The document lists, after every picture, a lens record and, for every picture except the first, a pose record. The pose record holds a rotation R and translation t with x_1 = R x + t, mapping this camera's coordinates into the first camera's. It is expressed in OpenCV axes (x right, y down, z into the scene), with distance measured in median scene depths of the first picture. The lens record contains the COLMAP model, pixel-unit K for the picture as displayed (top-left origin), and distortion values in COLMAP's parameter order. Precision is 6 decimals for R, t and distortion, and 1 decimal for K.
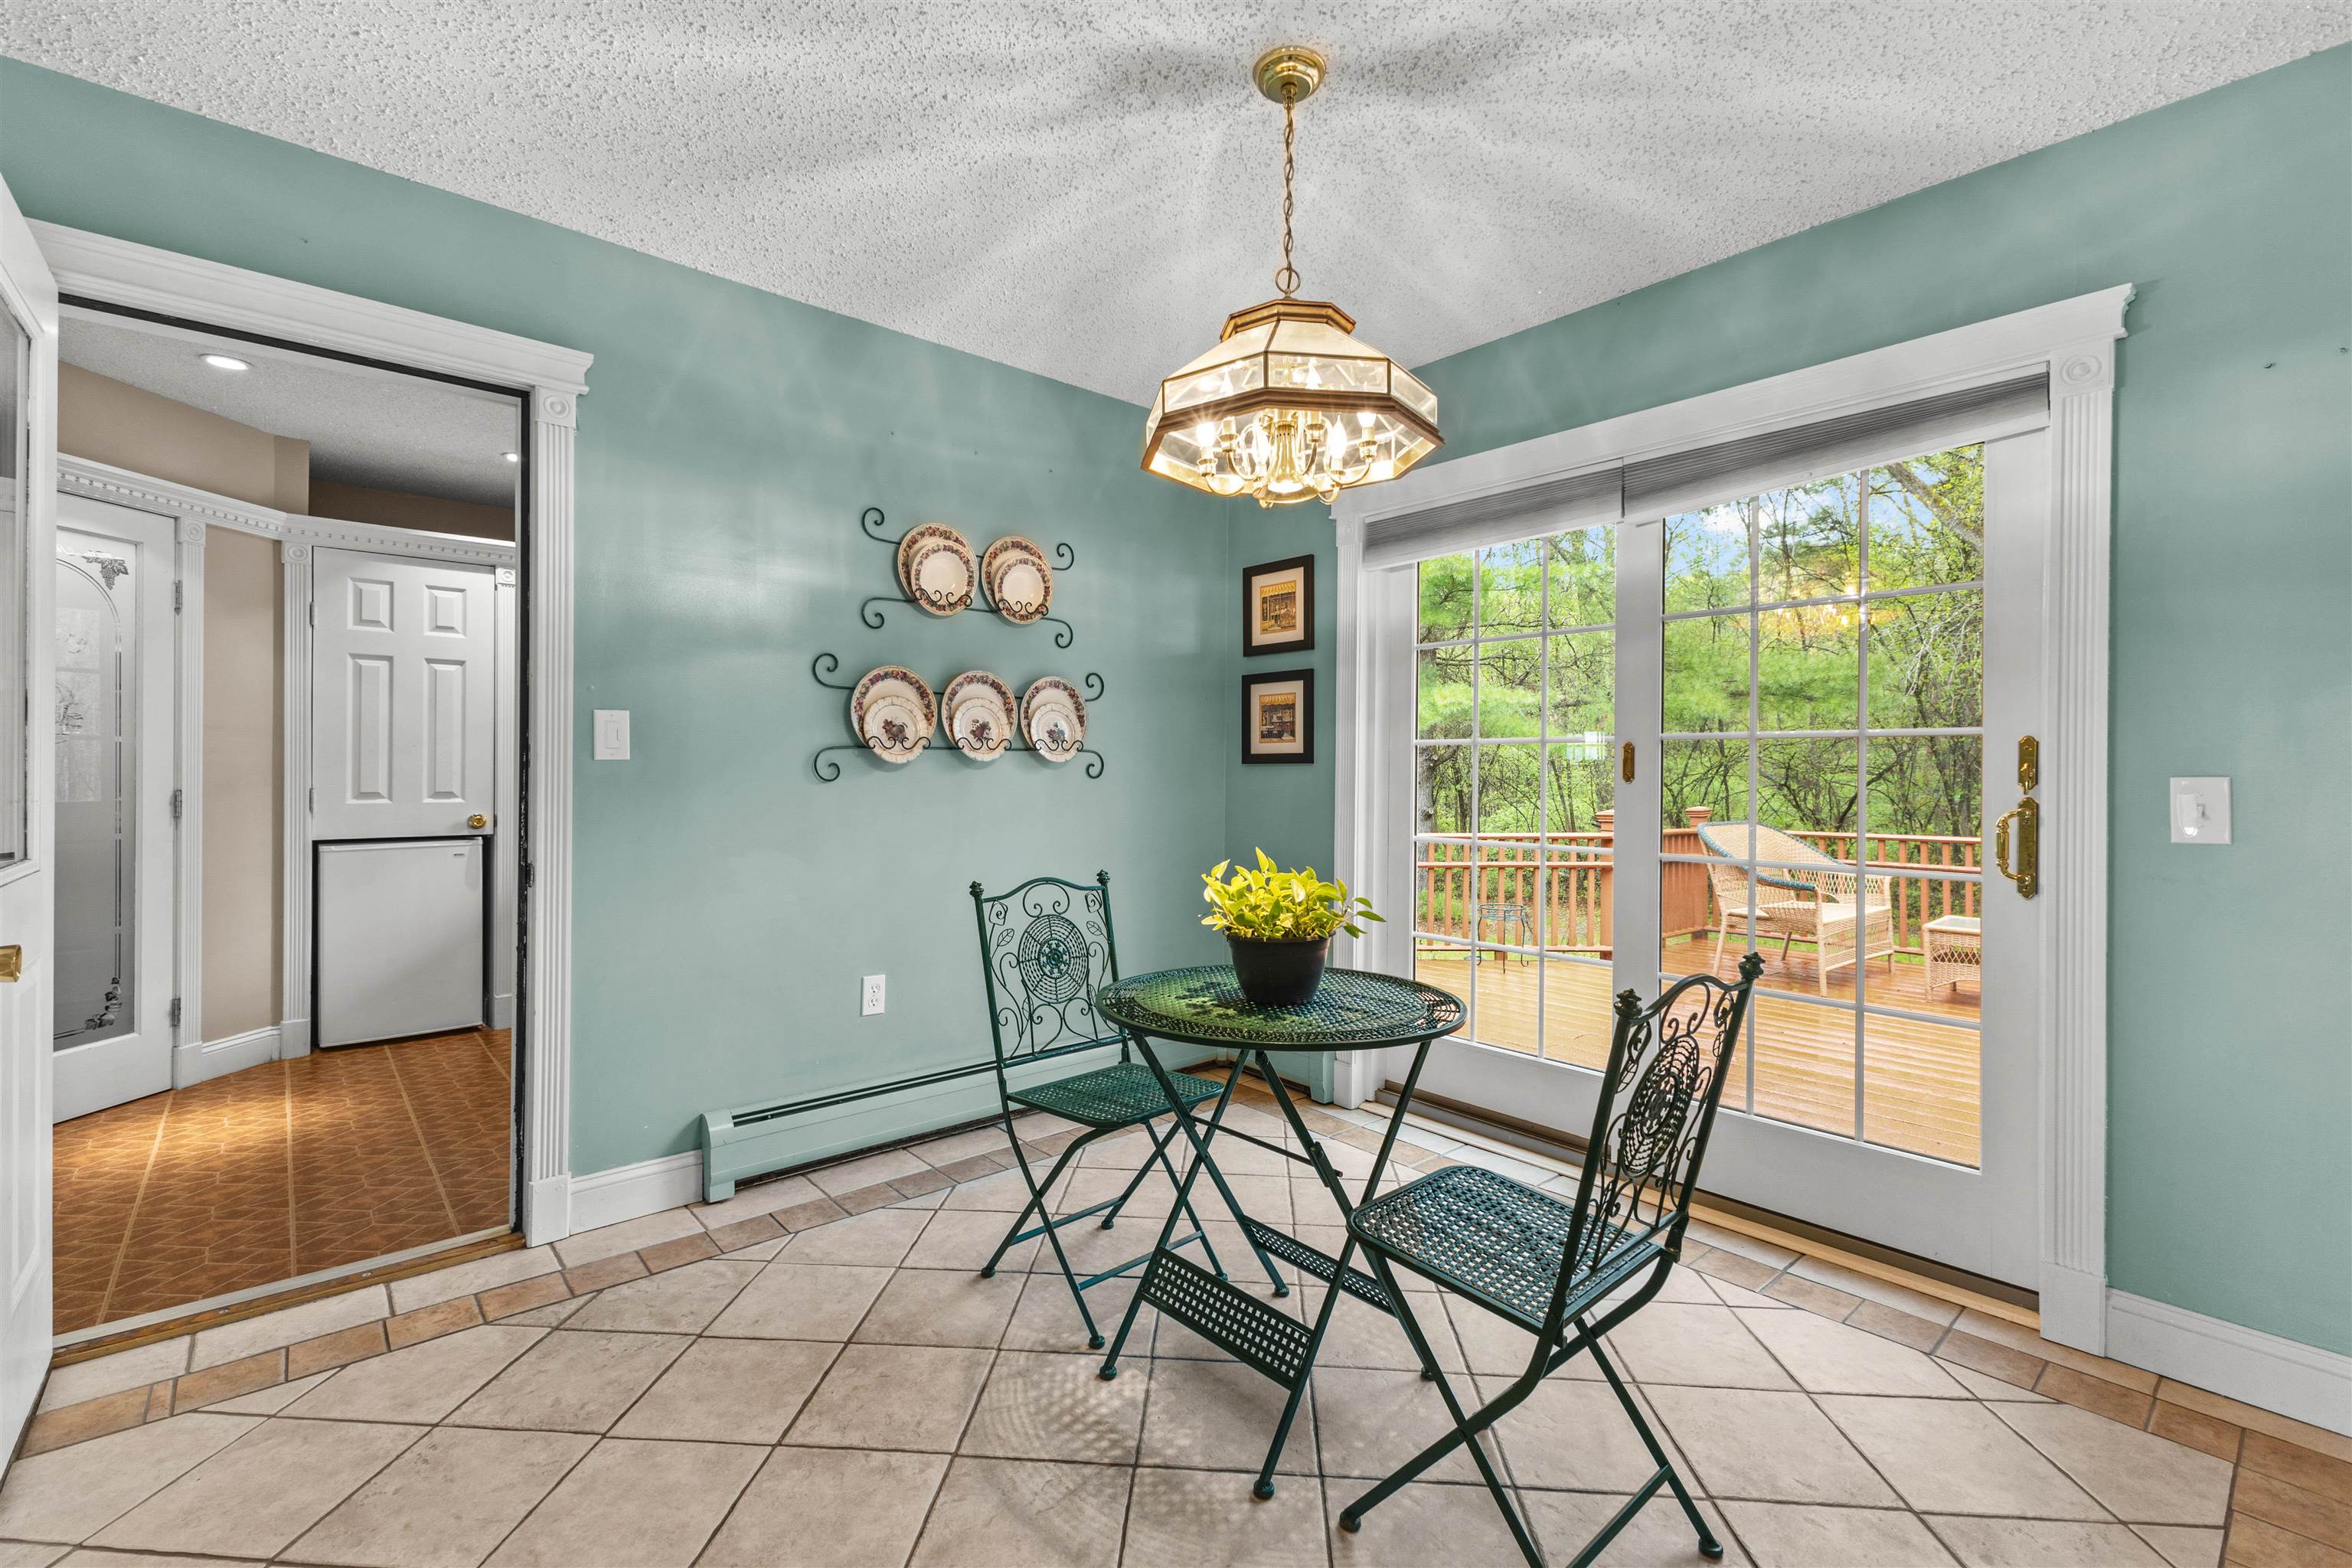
lens RADIAL K [[1018.6, 0, 1175.0], [0, 1018.6, 770.8], [0, 0, 1]] dist [0.015474, -0.003369]
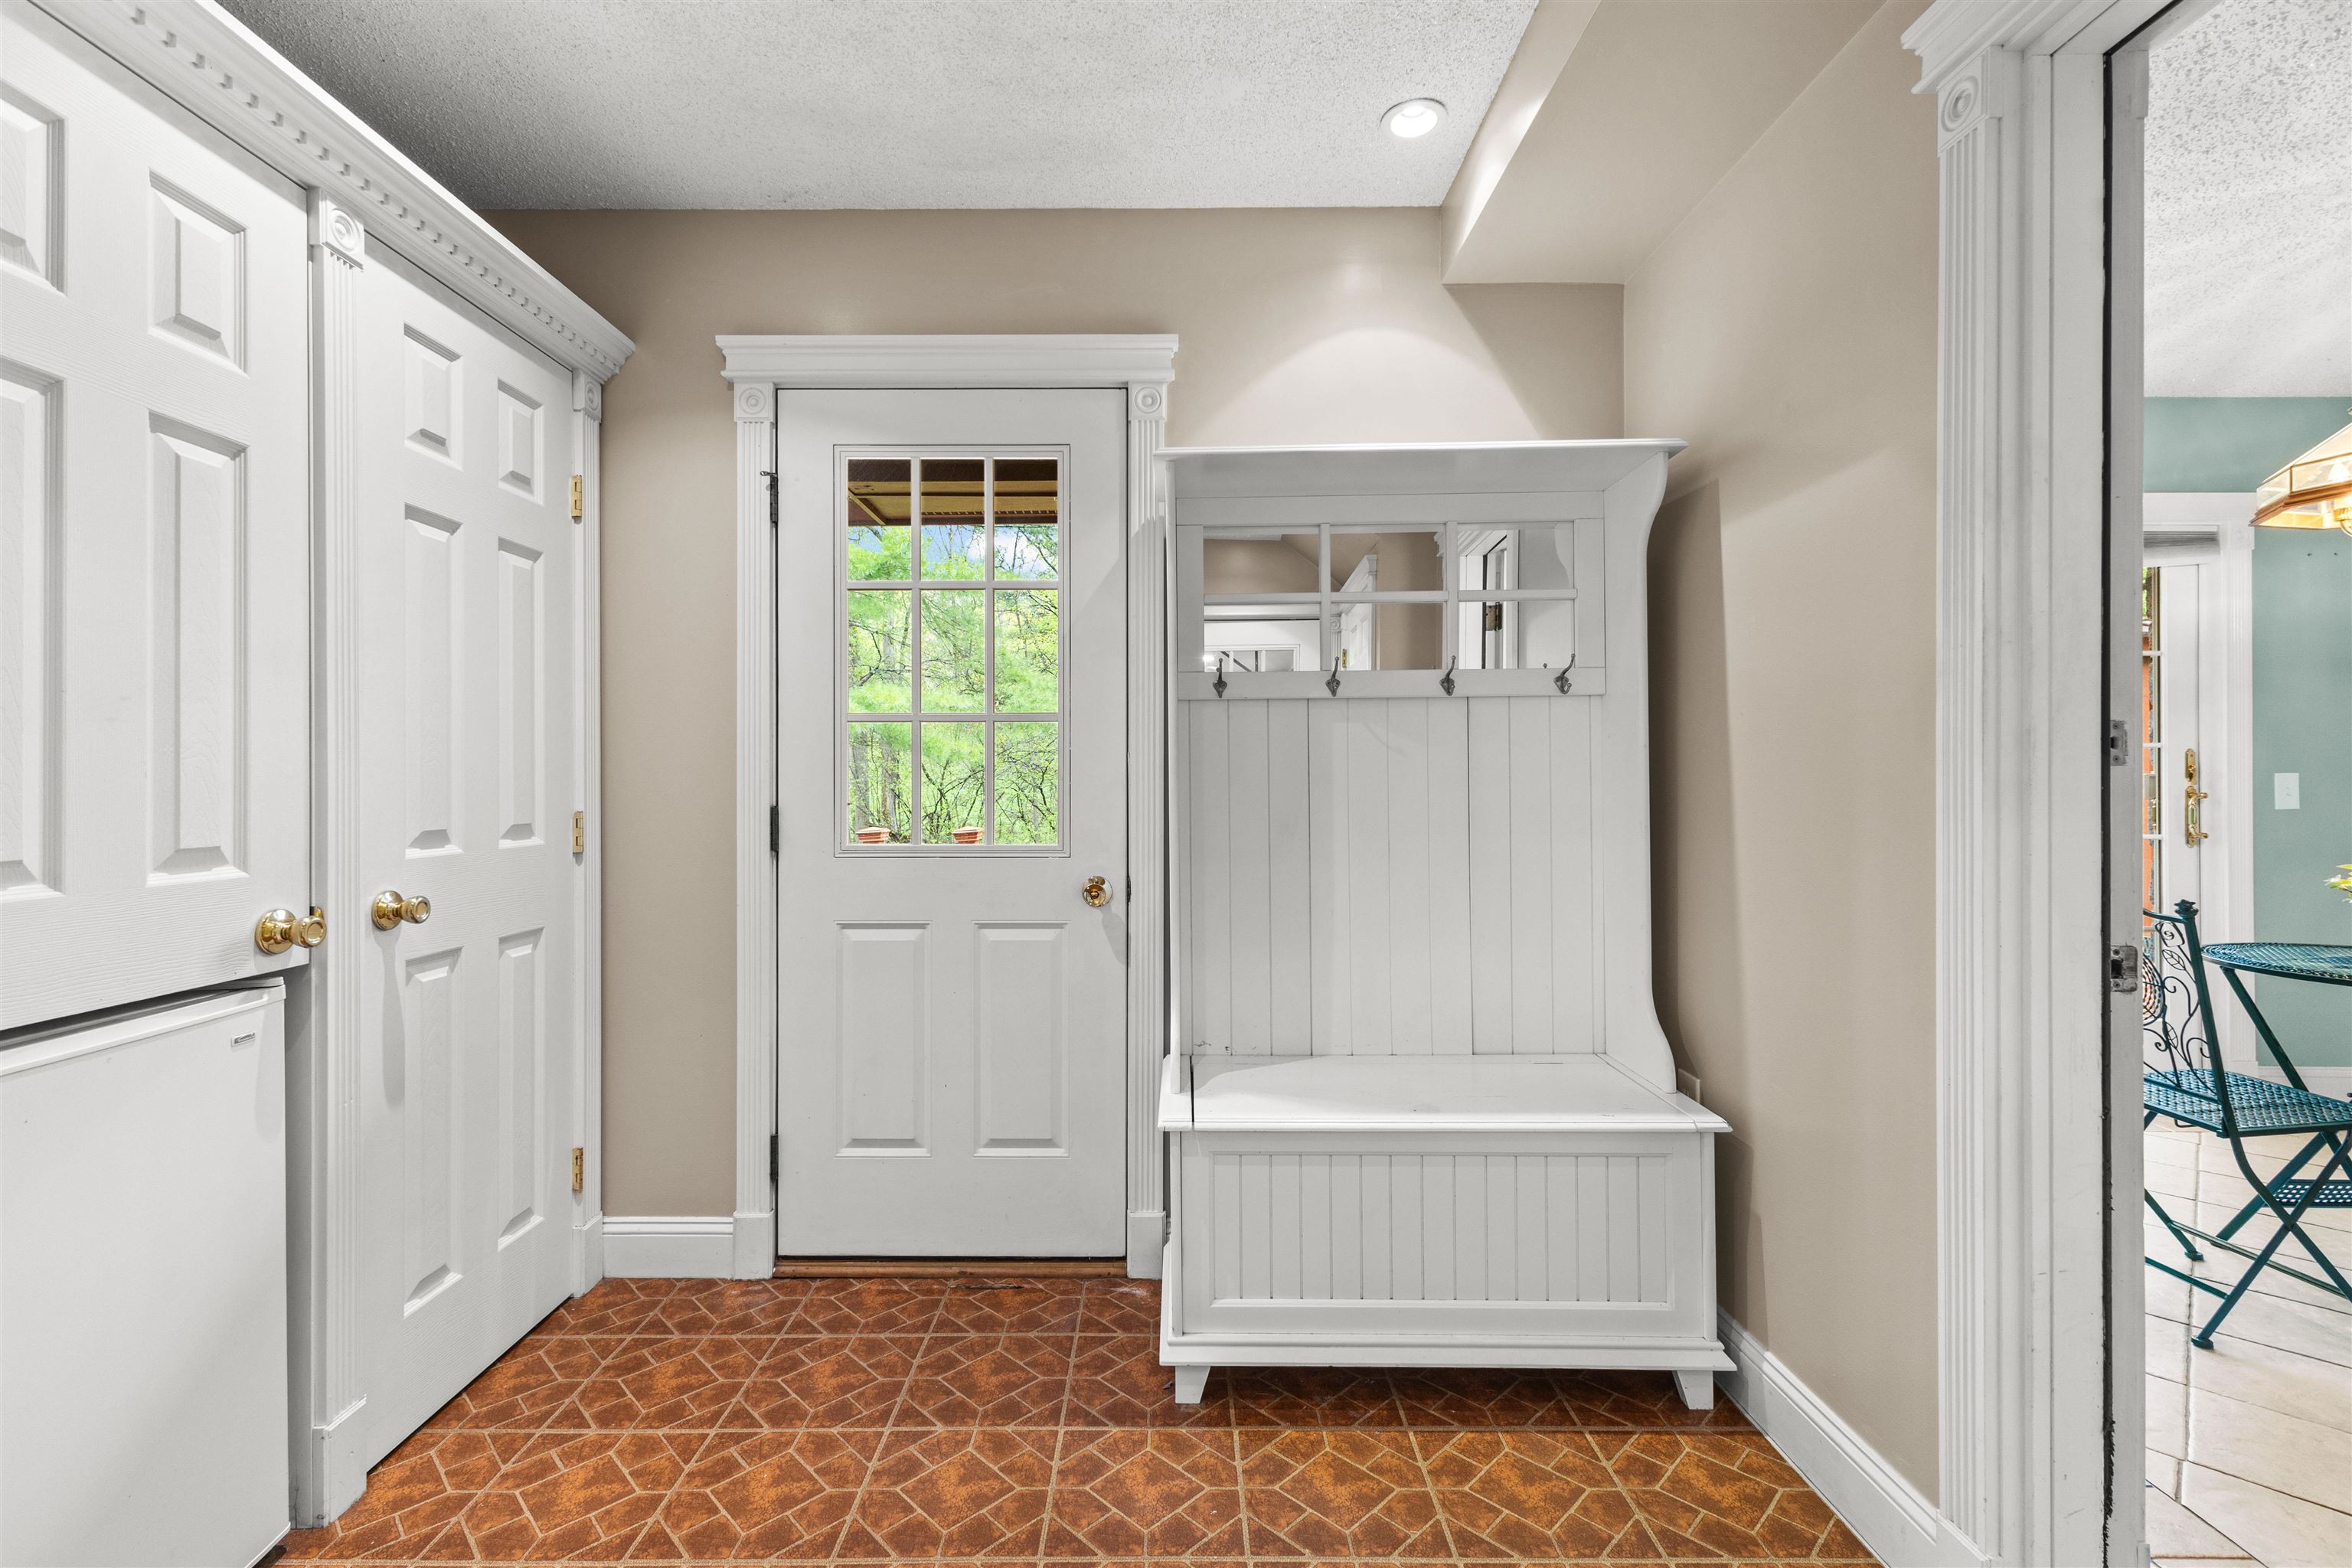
lens RADIAL K [[1018.6, 0, 1175.0], [0, 1018.6, 770.8], [0, 0, 1]] dist [0.015474, -0.003369]
pose [[0.676115, -0.005888, 0.736773, -0.892191], [0.008968, 0.999960, -0.000238, -0.000782], [-0.736742, 0.006768, 0.676140, 0.677918]]
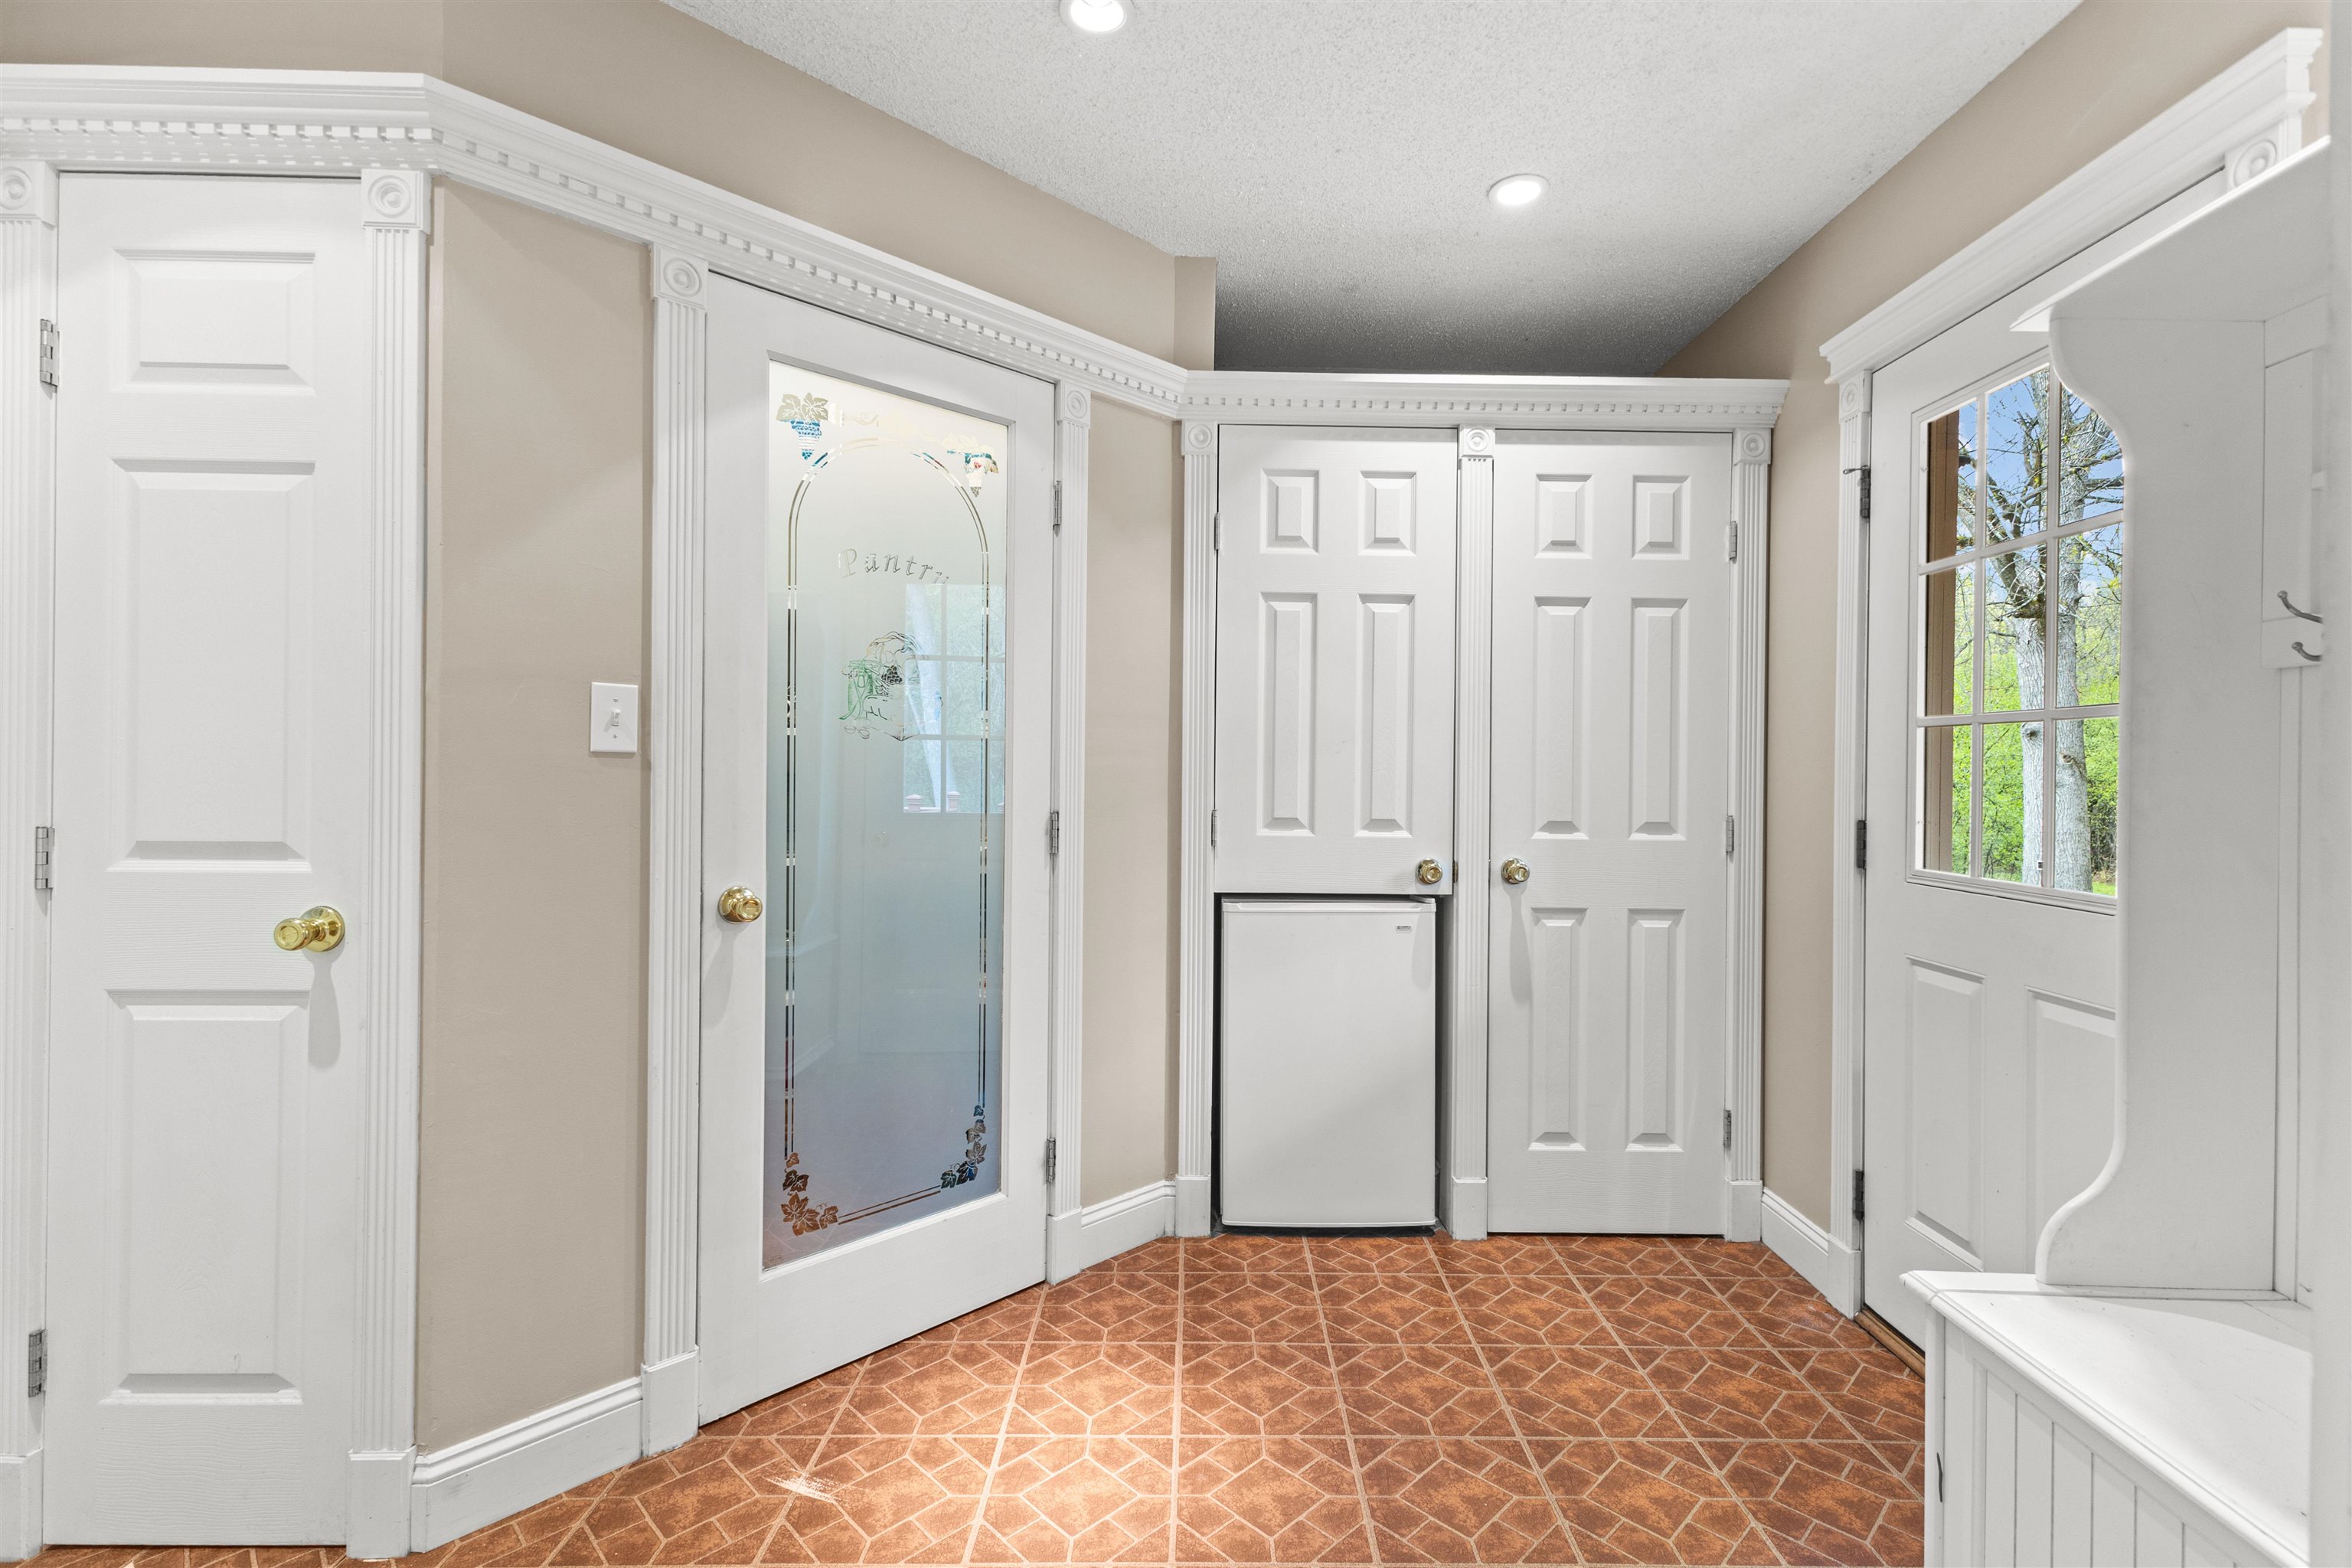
lens RADIAL K [[1047.5, 0, 1198.3], [0, 1047.5, 766.5], [0, 0, 1]] dist [0.014848, -0.000422]
pose [[0.751879, -0.001637, -0.659299, -0.475091], [-0.007303, 0.999915, -0.010811, -0.003015], [0.659261, 0.012943, 0.751803, 0.572406]]
